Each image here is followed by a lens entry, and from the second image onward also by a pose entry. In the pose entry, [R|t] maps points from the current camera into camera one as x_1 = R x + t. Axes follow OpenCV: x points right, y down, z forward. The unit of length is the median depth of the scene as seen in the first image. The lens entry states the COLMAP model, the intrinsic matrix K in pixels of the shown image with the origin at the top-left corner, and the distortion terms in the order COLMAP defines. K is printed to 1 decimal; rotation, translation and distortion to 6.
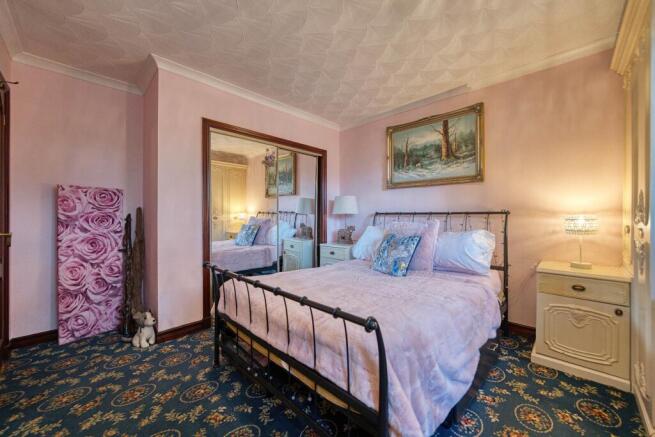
lens RADIAL K [[255.2, 0, 326.7], [0, 255.2, 217.3], [0, 0, 1]] dist [-0.003148, 0.000303]
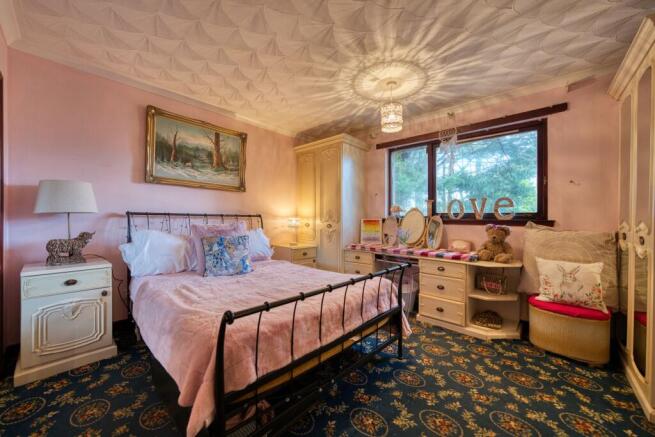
lens RADIAL K [[233.0, 0, 326.1], [0, 233.0, 219.1], [0, 0, 1]] dist [-0.019351, 0.000253]
pose [[-0.012418, -0.003291, 0.999917, -0.601343], [-0.010419, 0.999941, 0.003162, -0.006702], [-0.999869, -0.010379, -0.012452, 0.562130]]
